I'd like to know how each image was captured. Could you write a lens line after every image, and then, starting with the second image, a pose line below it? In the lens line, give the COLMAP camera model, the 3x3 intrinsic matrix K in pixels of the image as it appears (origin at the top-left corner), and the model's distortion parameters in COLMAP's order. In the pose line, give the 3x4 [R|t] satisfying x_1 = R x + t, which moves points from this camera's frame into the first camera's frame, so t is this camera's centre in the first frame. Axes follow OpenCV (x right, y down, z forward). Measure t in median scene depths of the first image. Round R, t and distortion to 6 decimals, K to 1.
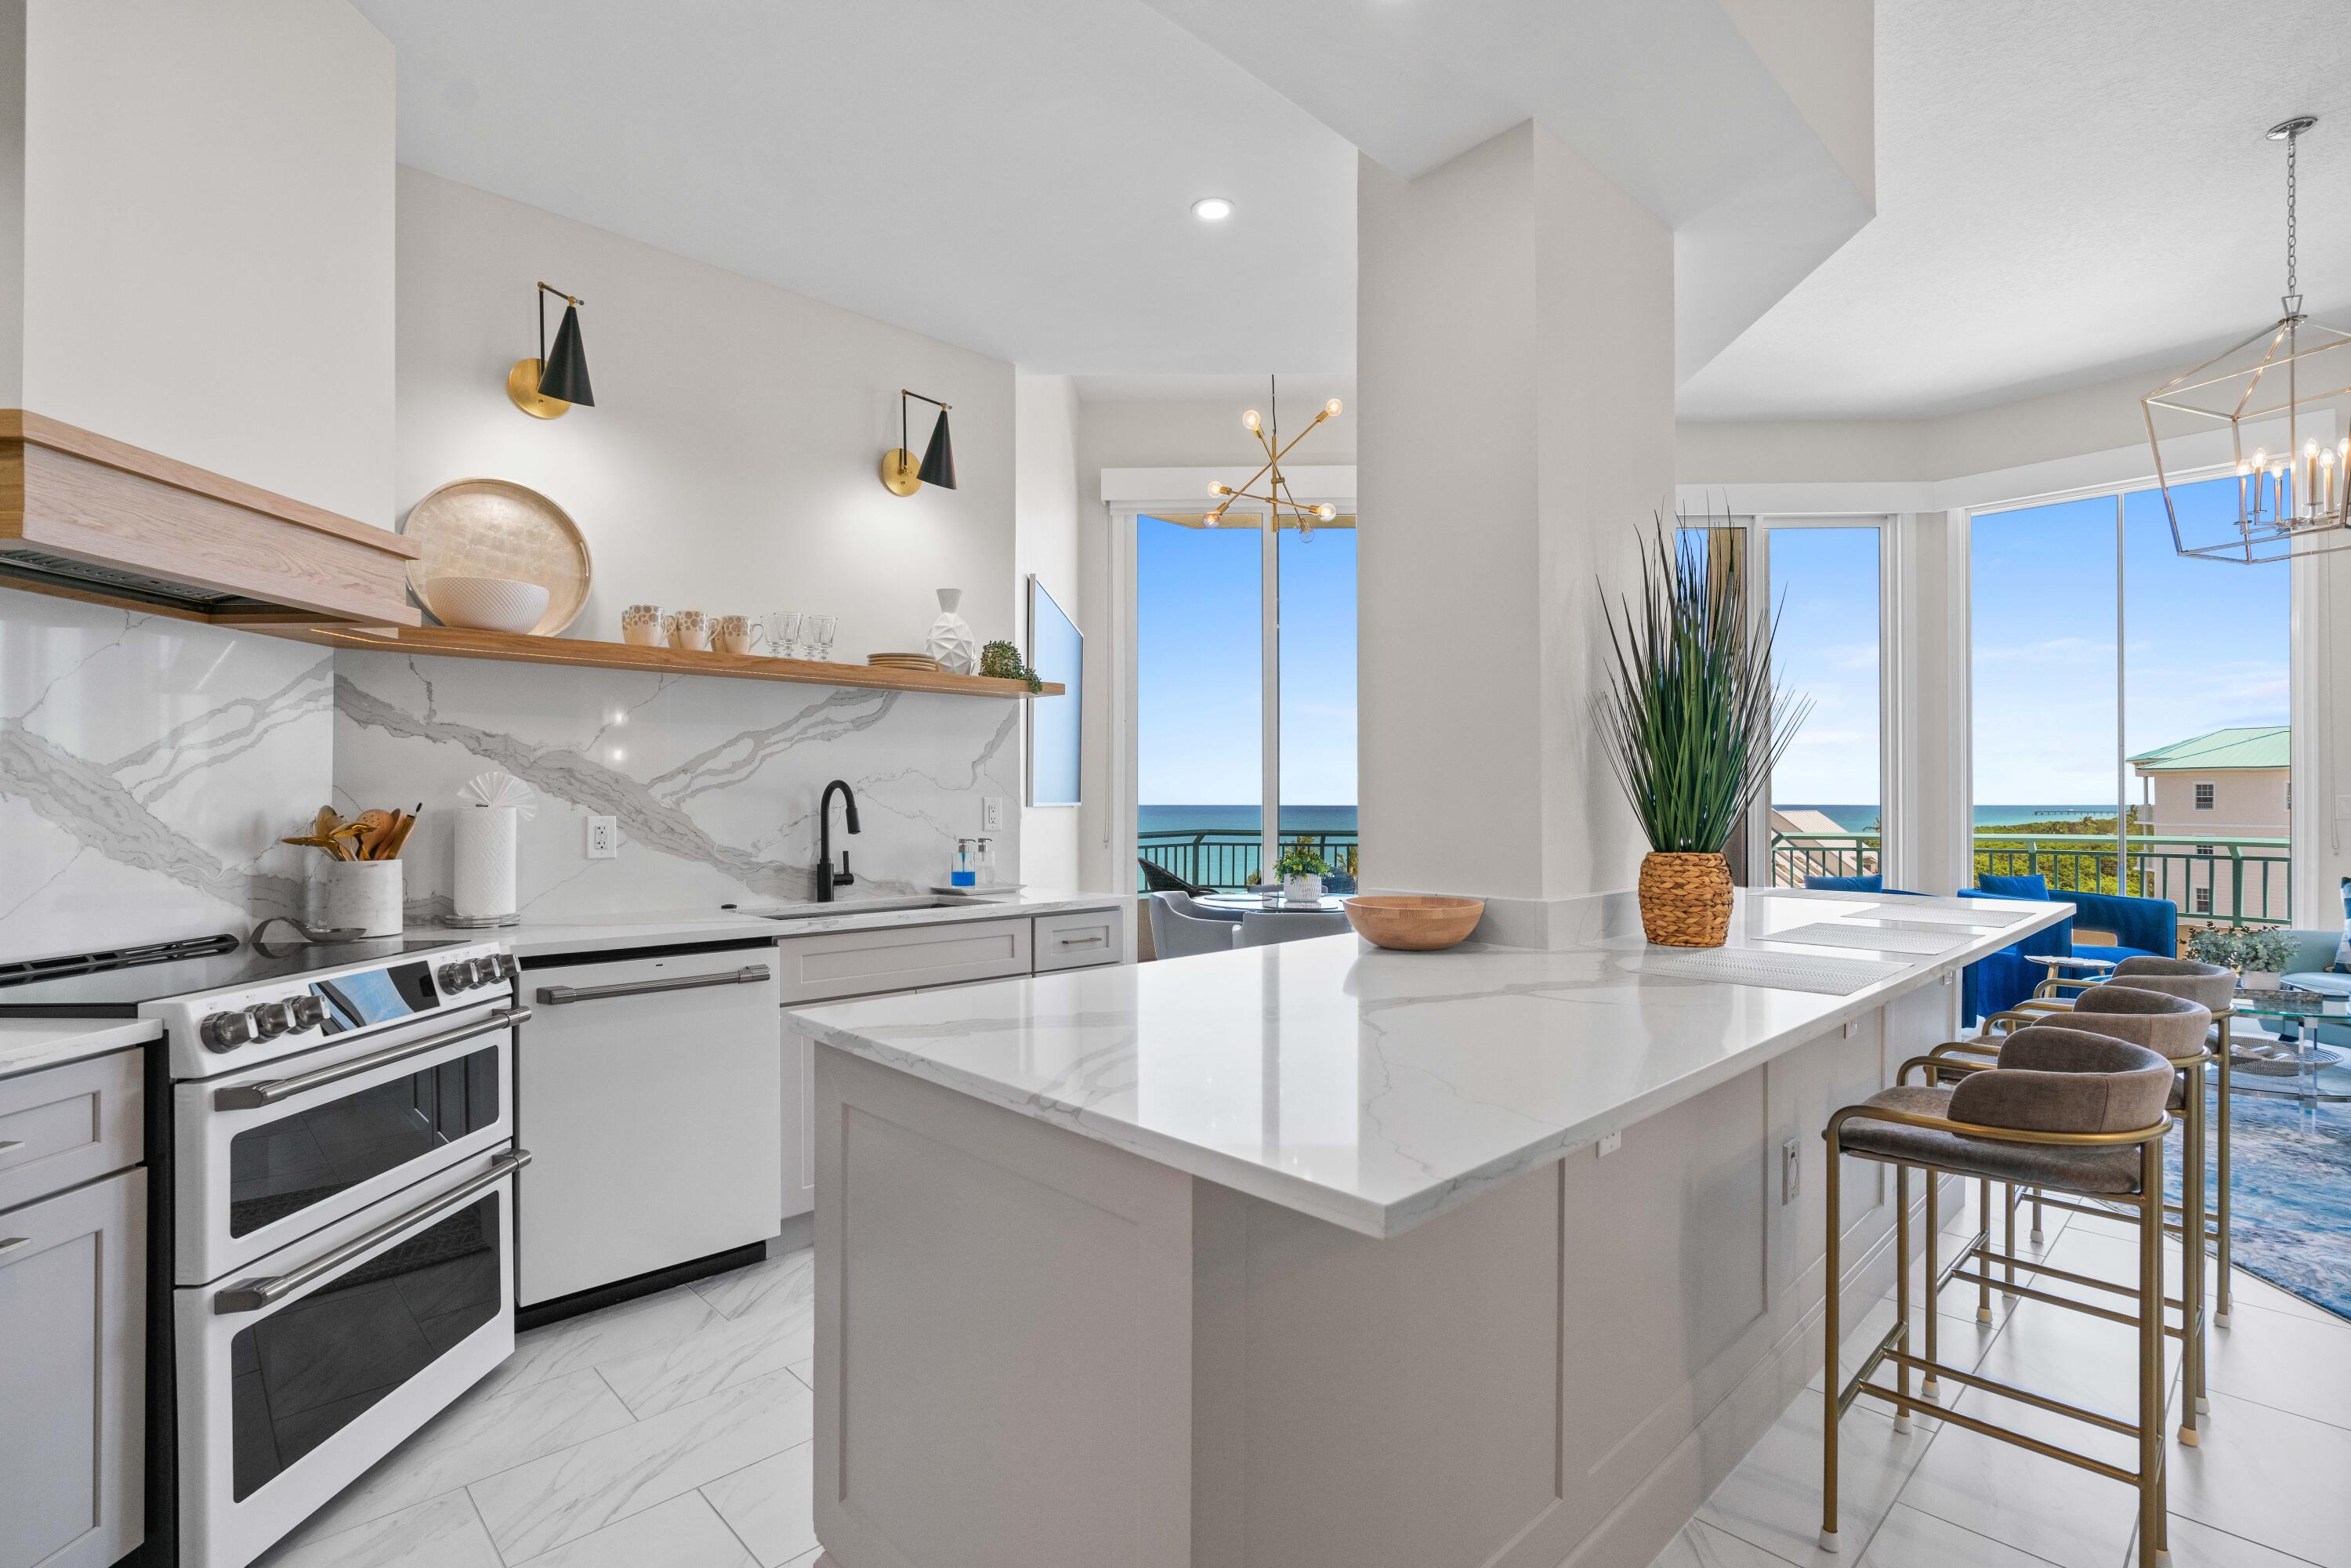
lens RADIAL K [[1060.4, 0, 1222.5], [0, 1060.4, 798.3], [0, 0, 1]] dist [-0.009601, 0.006401]
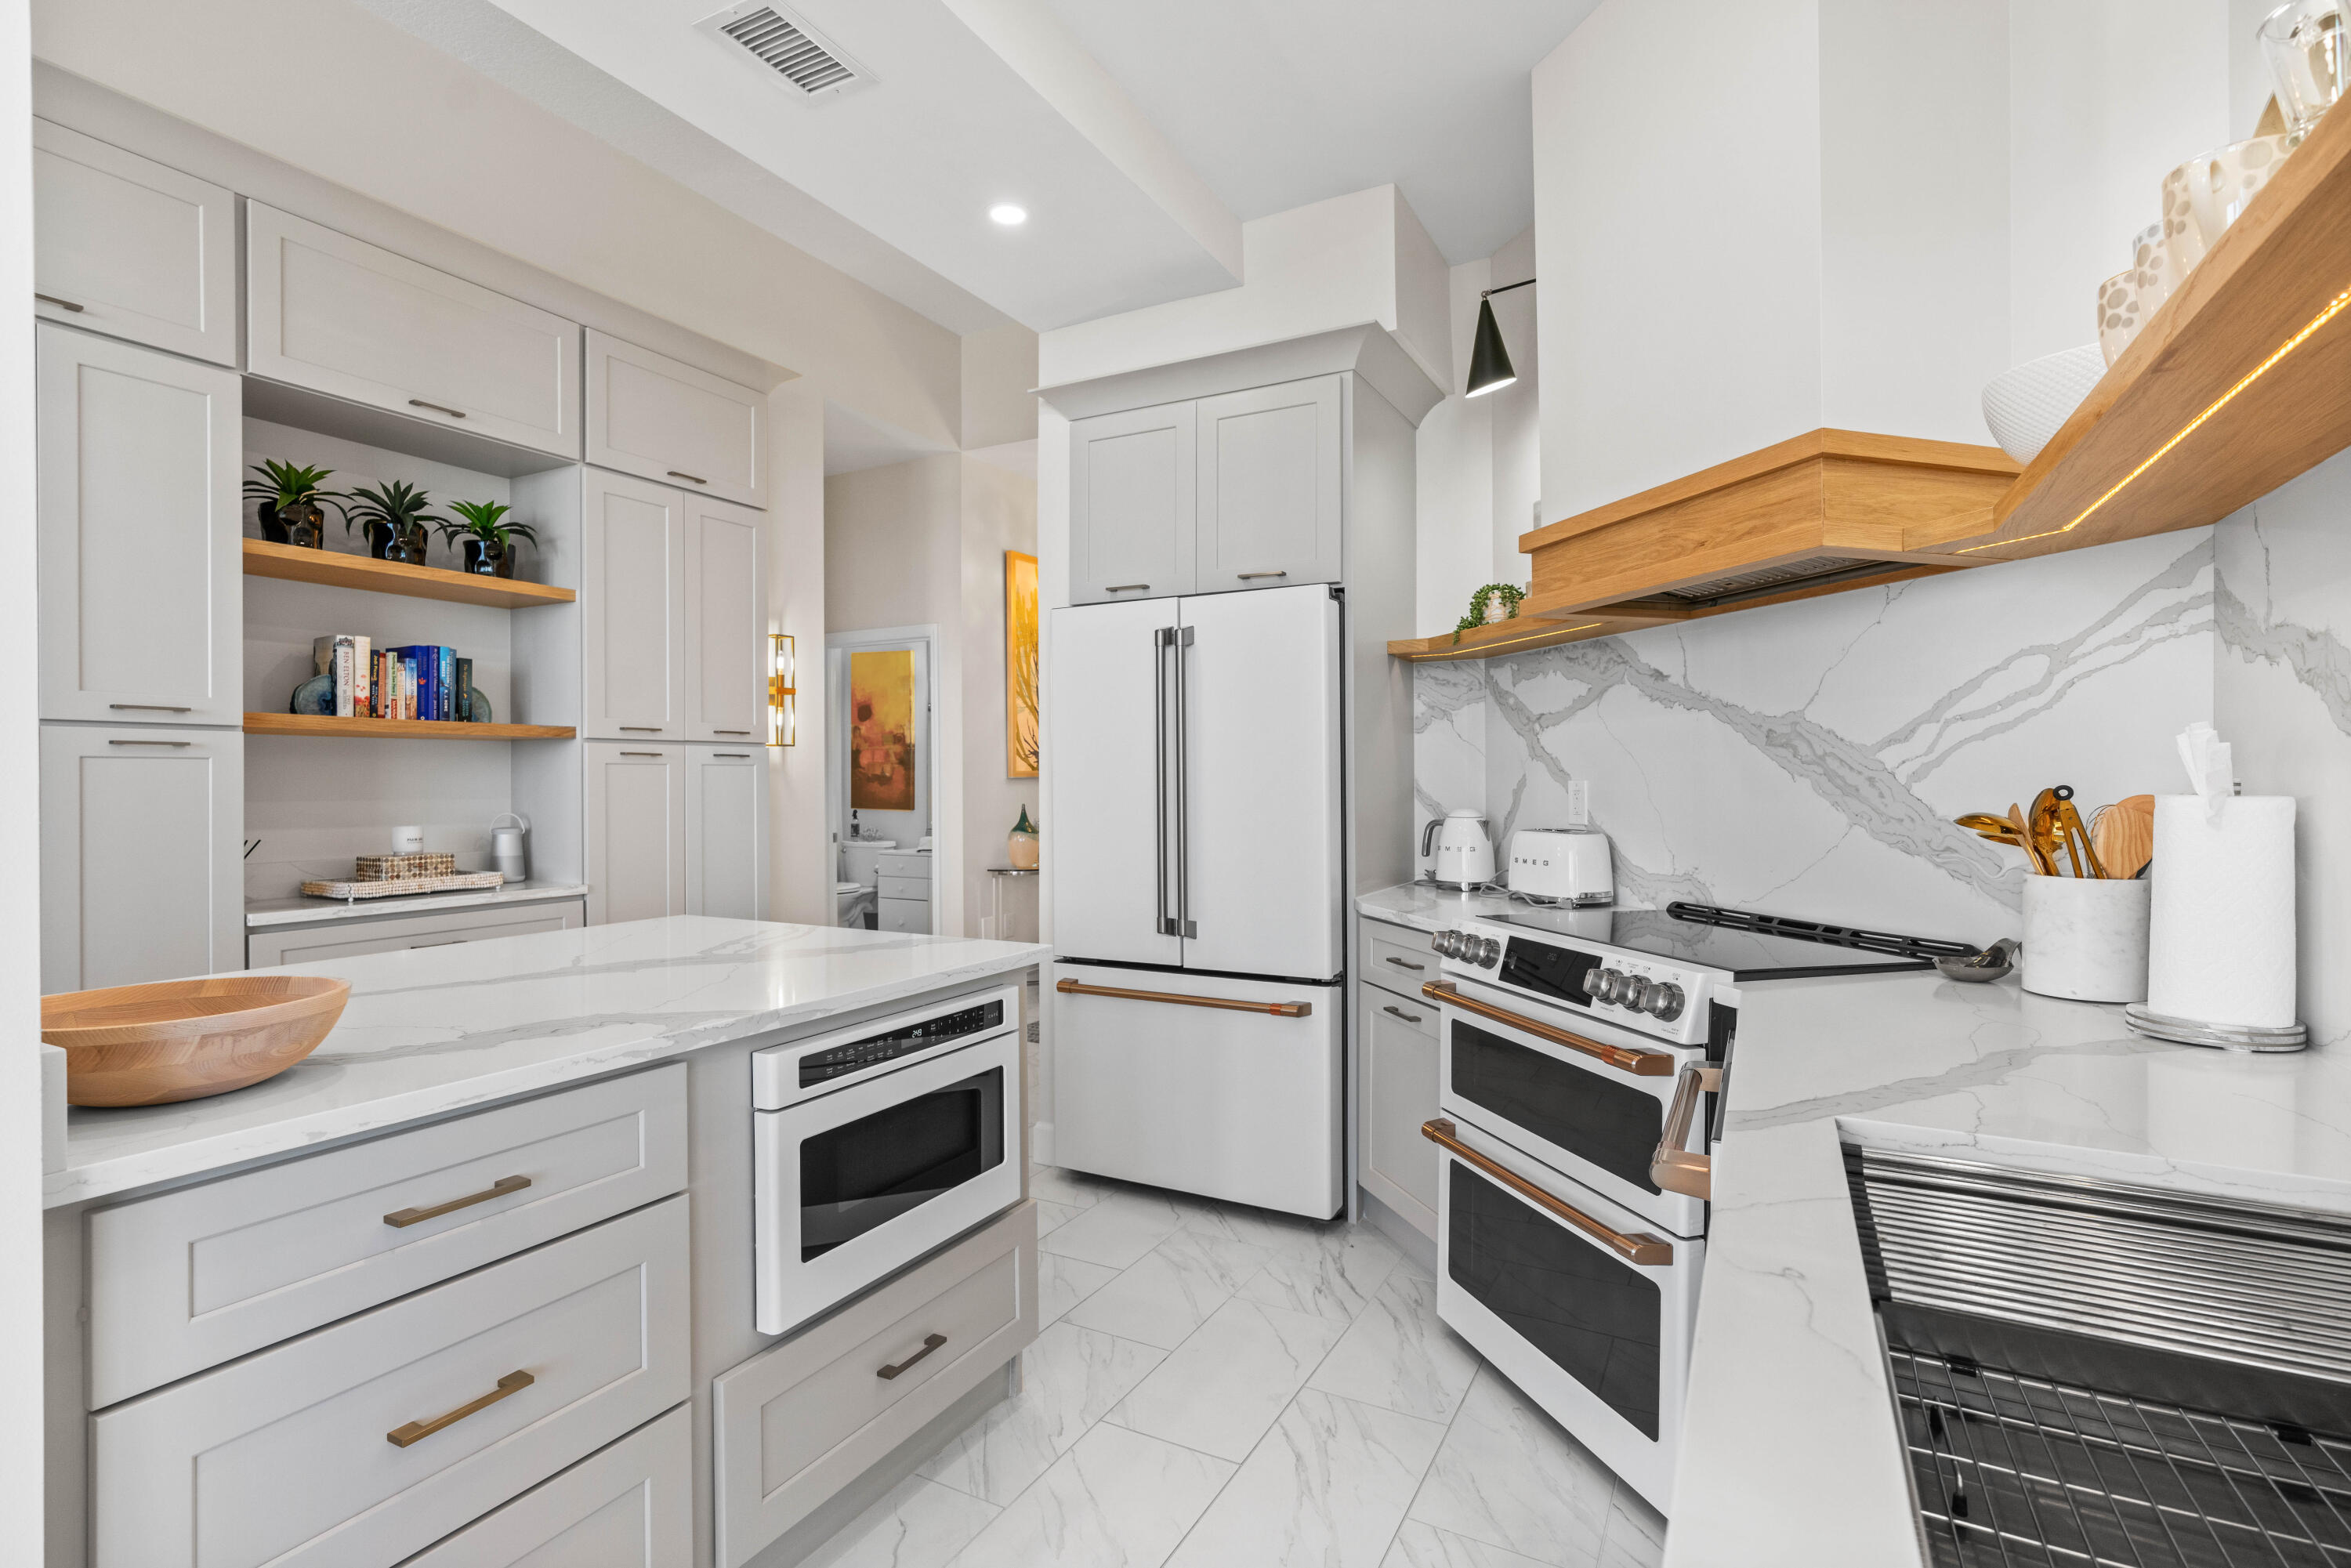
lens RADIAL K [[1084.3, 0, 1160.1], [0, 1084.3, 793.5], [0, 0, 1]] dist [-0.015796, 0.005771]
pose [[-0.958788, 0.004747, -0.284084, -0.075758], [0.002783, 0.999969, 0.007317, 0.002931], [0.284110, 0.006225, -0.958771, 1.132649]]
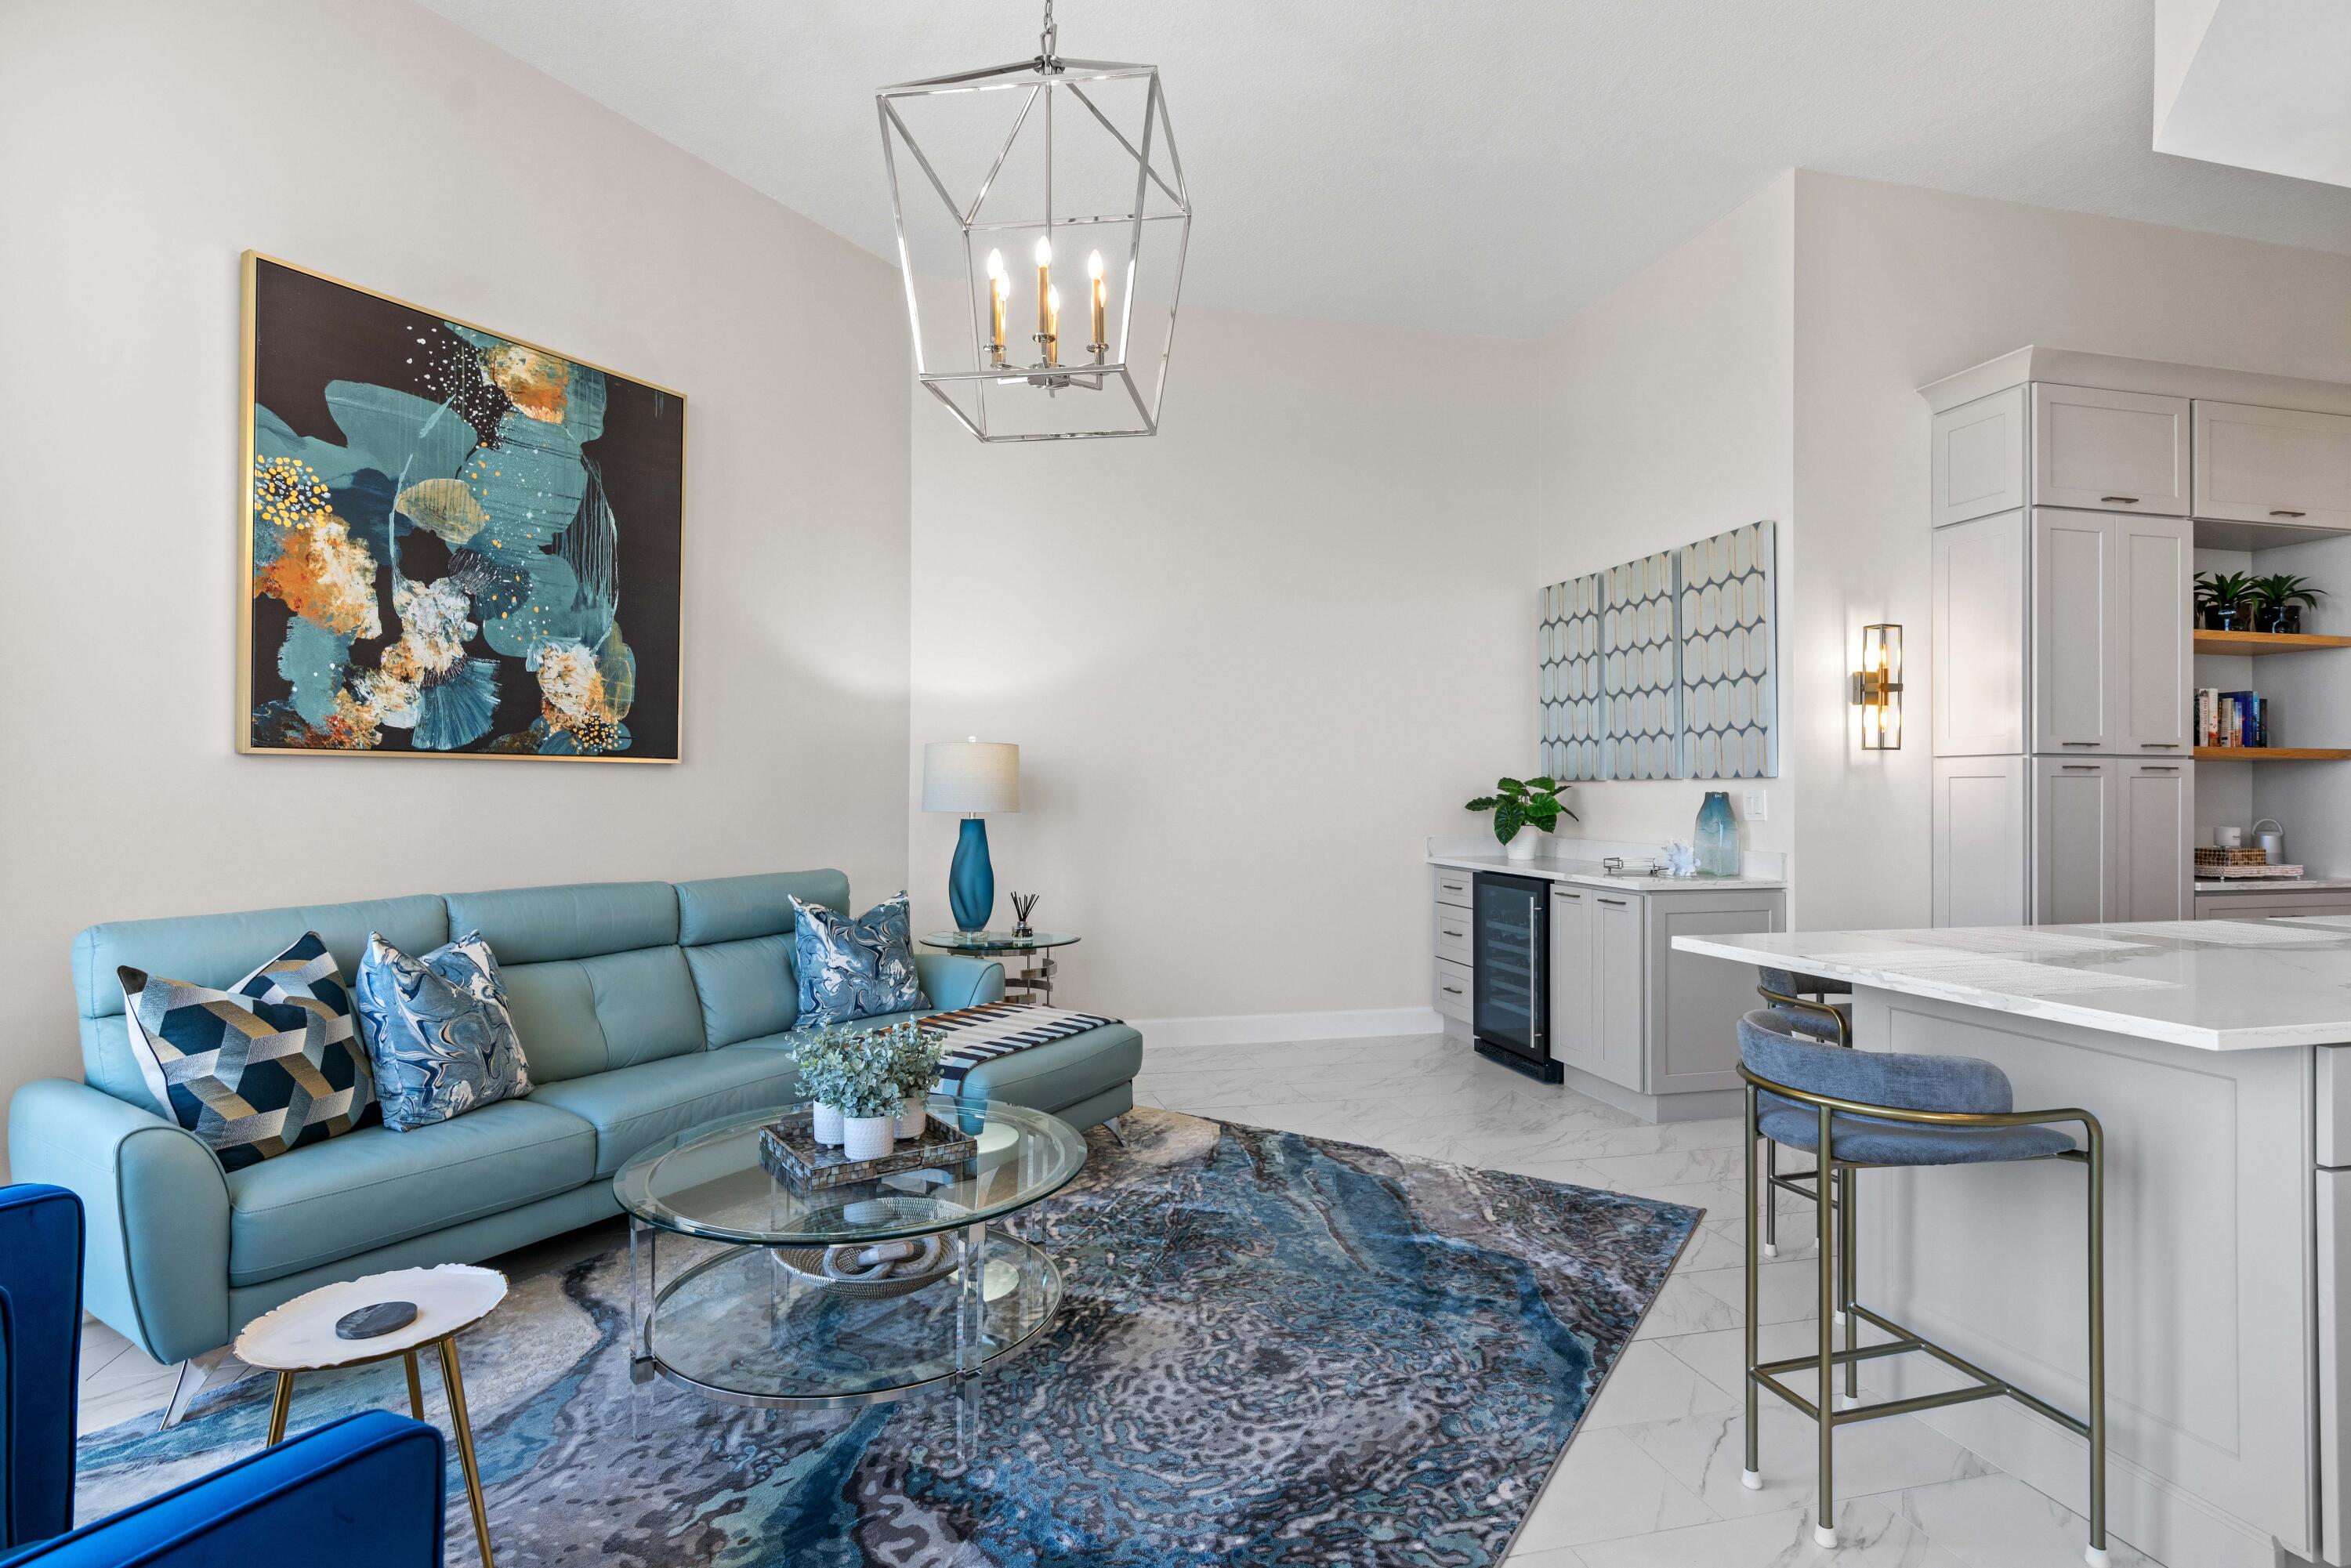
lens RADIAL K [[1182.7, 0, 1175.5], [0, 1182.7, 784.0], [0, 0, 1]] dist [0.000940, 0.000823]
pose [[-0.863795, 0.002205, 0.503839, 0.672934], [-0.002492, 0.999959, -0.008649, 0.001782], [-0.503837, -0.008727, -0.863755, 1.878985]]
